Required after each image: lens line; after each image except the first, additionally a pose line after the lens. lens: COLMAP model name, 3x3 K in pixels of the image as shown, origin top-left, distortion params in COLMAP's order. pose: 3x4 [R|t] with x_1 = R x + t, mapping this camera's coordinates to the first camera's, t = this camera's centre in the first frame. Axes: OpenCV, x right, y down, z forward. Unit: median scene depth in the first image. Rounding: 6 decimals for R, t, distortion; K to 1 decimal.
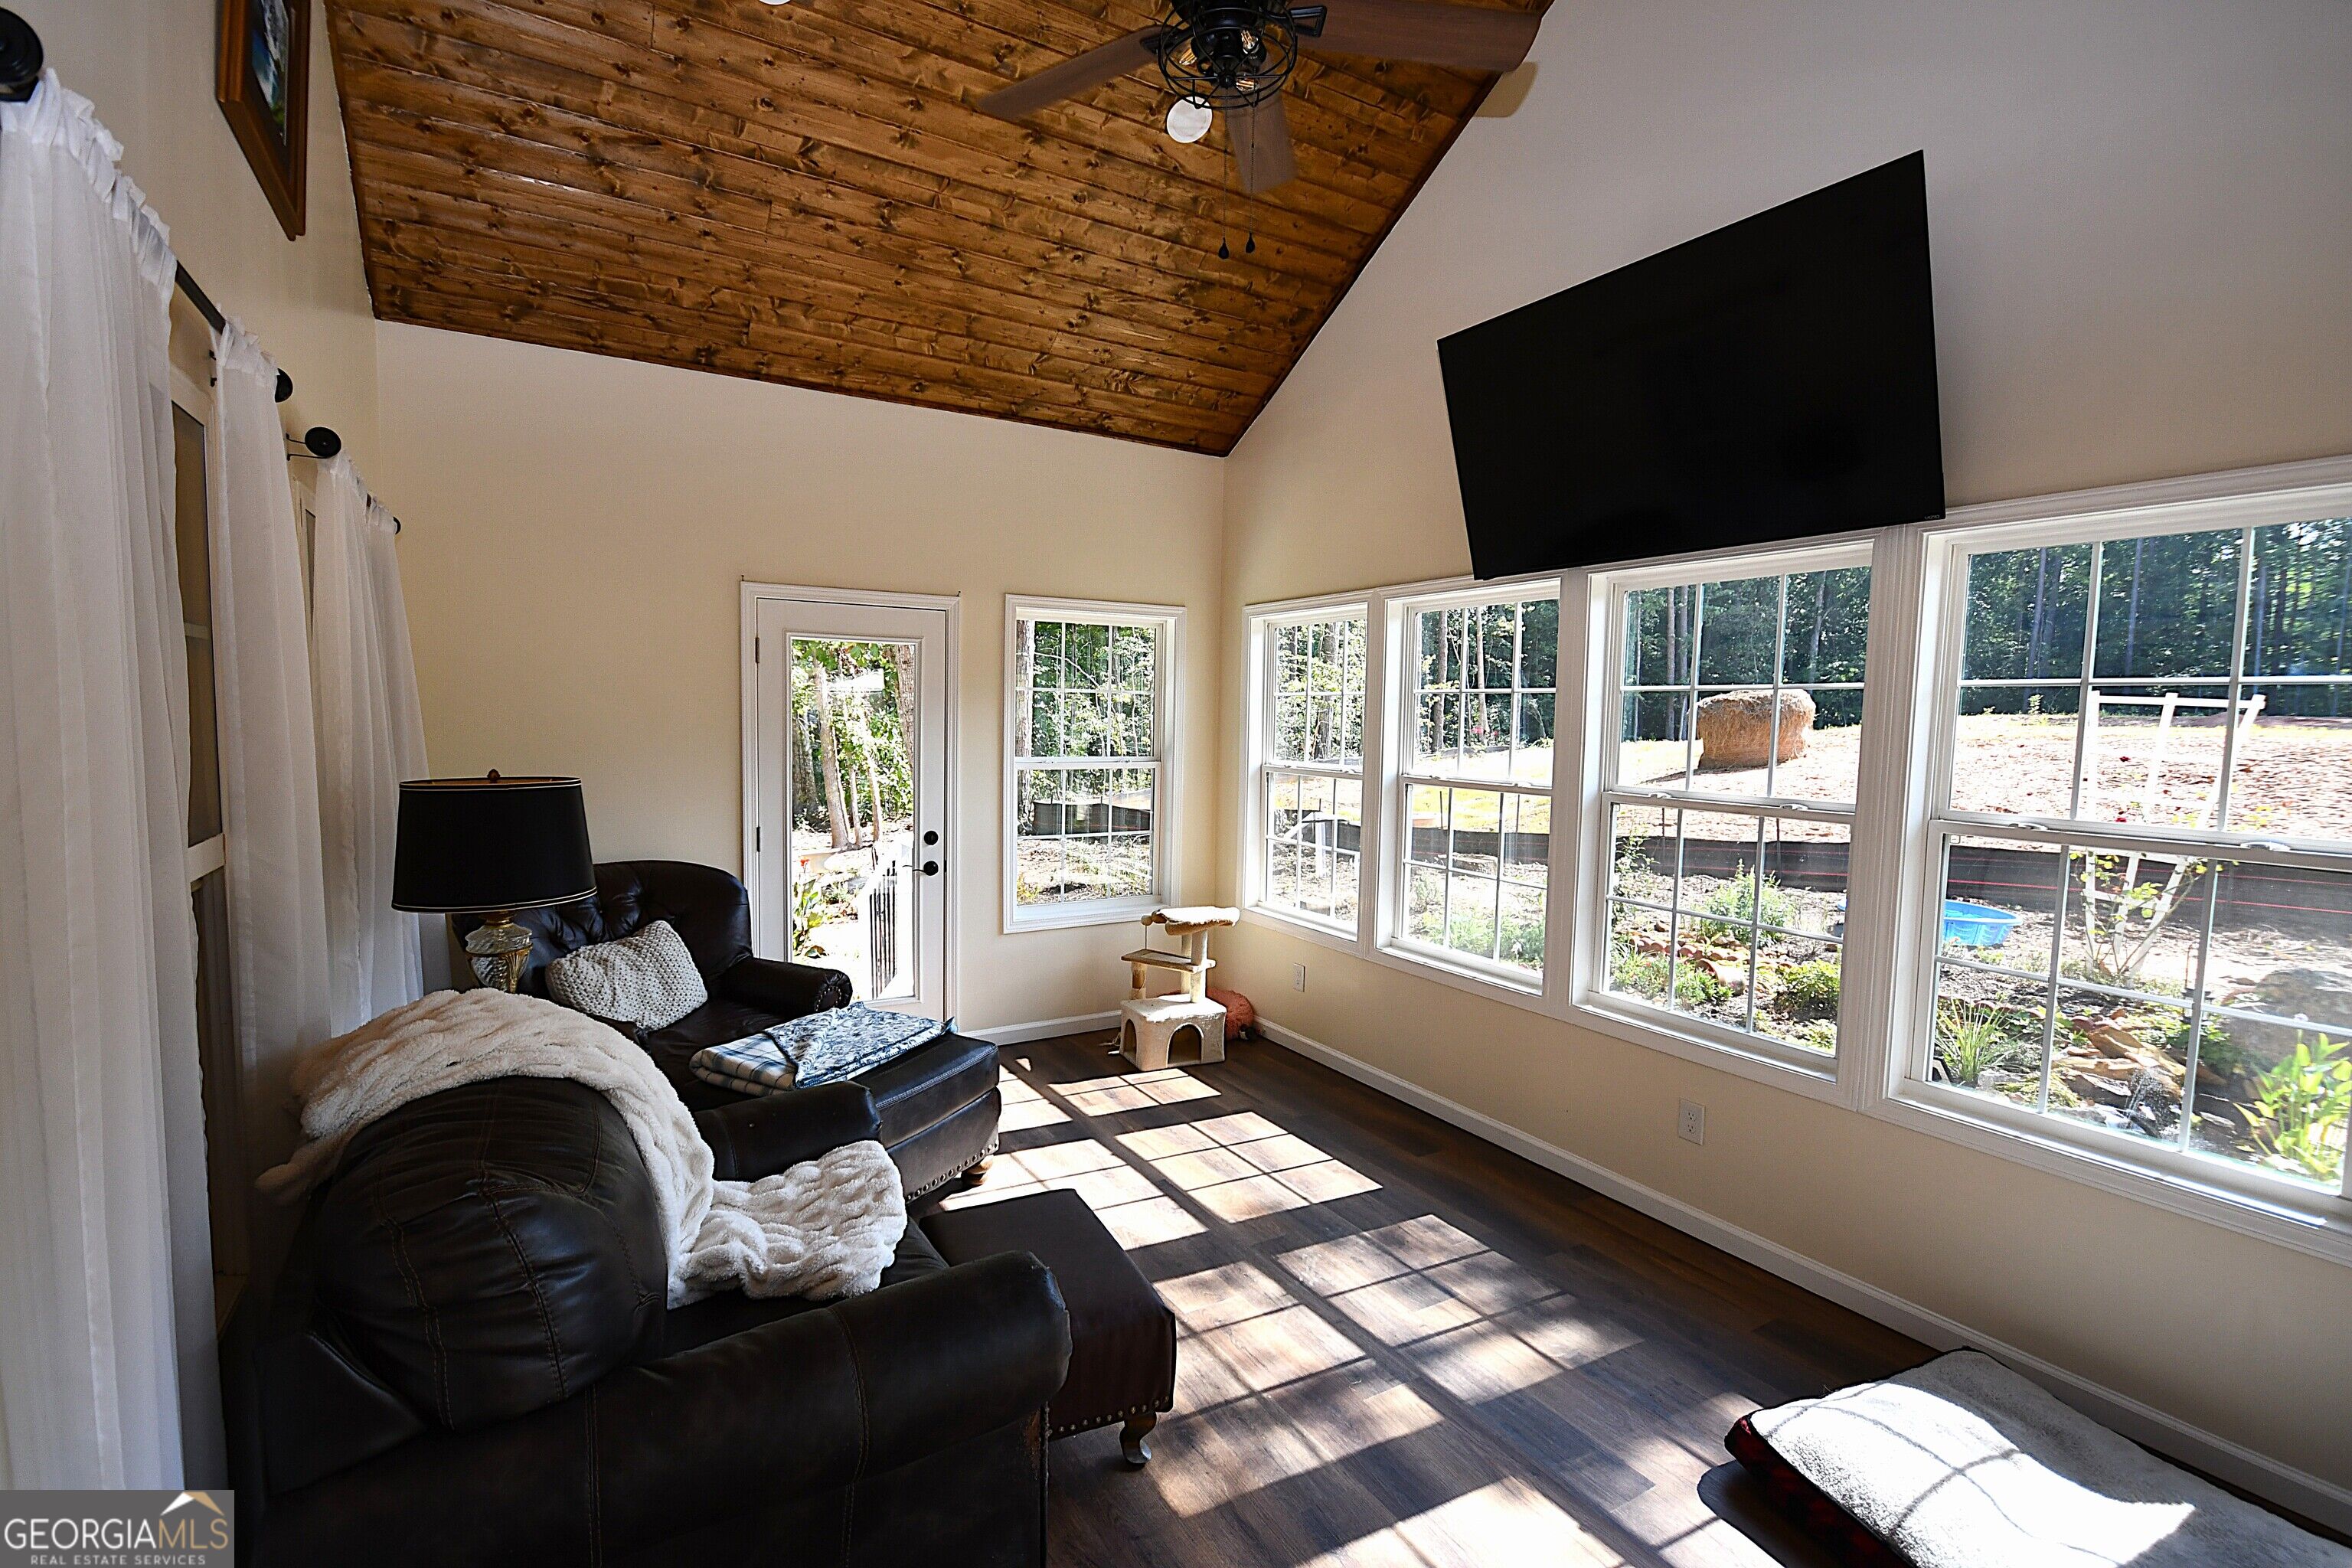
lens RADIAL K [[1034.3, 0, 1164.4], [0, 1034.3, 788.3], [0, 0, 1]] dist [0.001808, -0.005843]
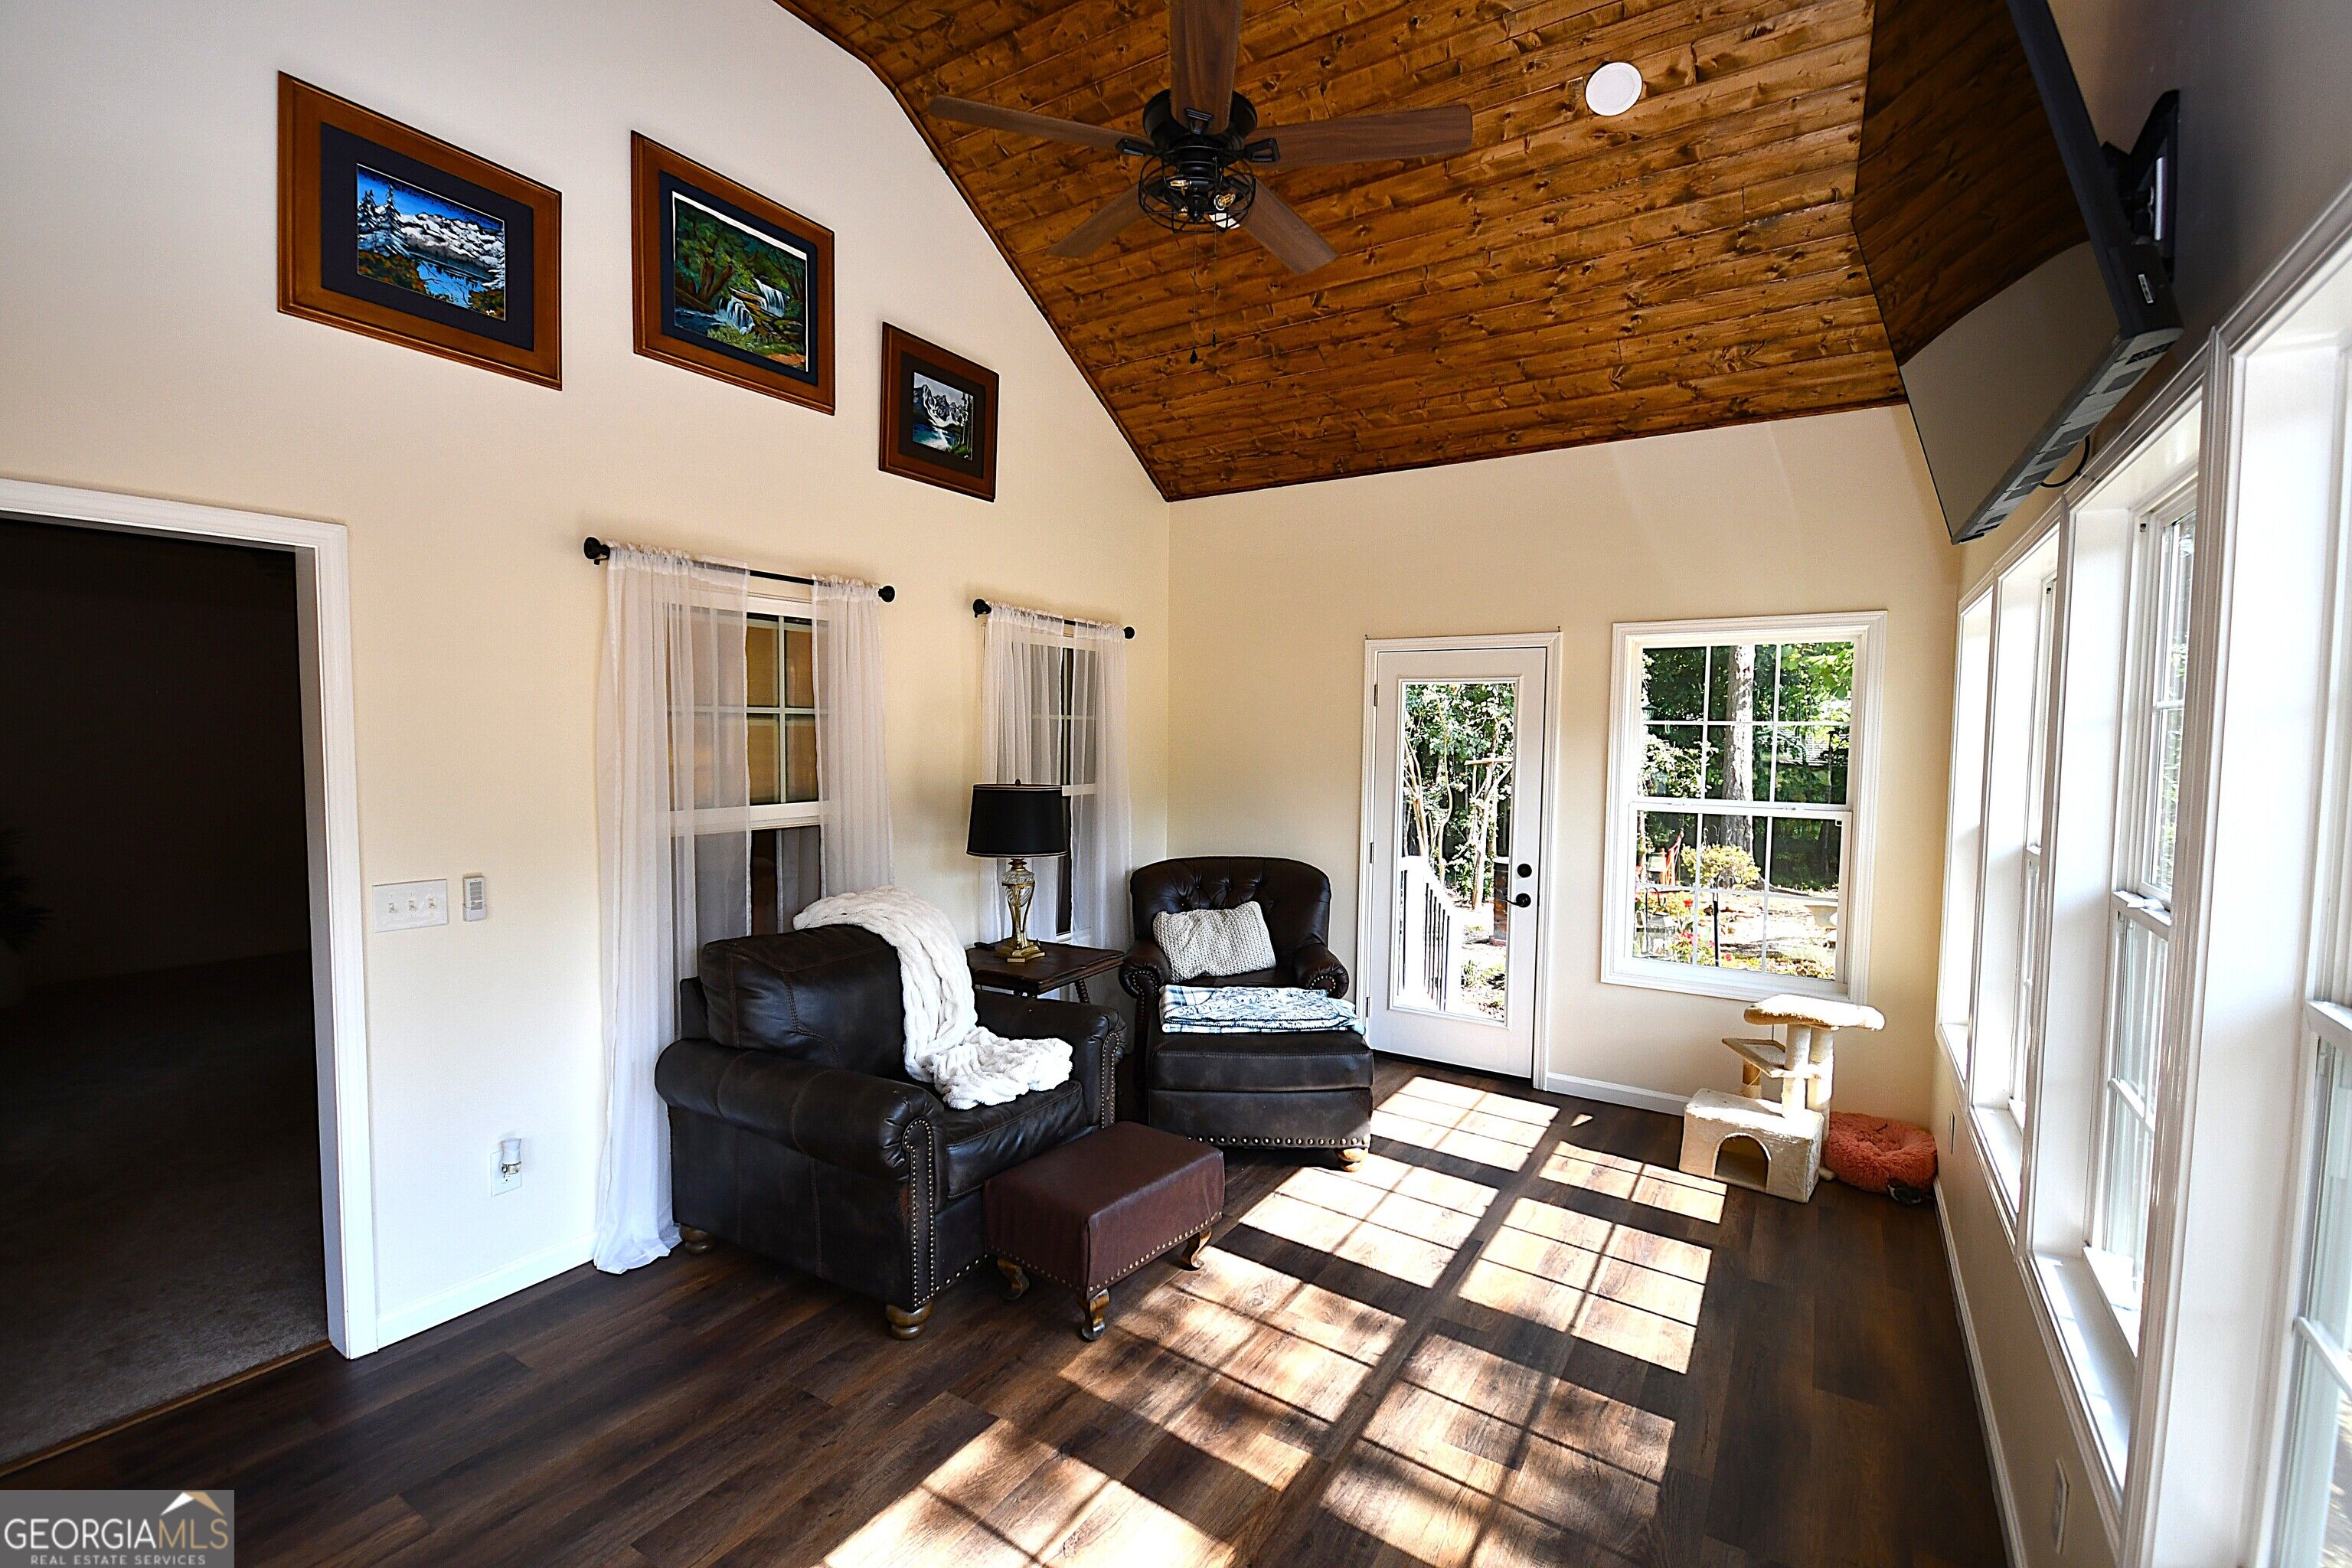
lens RADIAL K [[1034.3, 0, 1166.7], [0, 1034.3, 788.2], [0, 0, 1]] dist [0.001808, -0.005843]
pose [[0.447385, 0.036627, -0.893591, 0.612688], [-0.065456, 0.997822, 0.008128, -0.020928], [0.891943, 0.054854, 0.448808, 0.260996]]
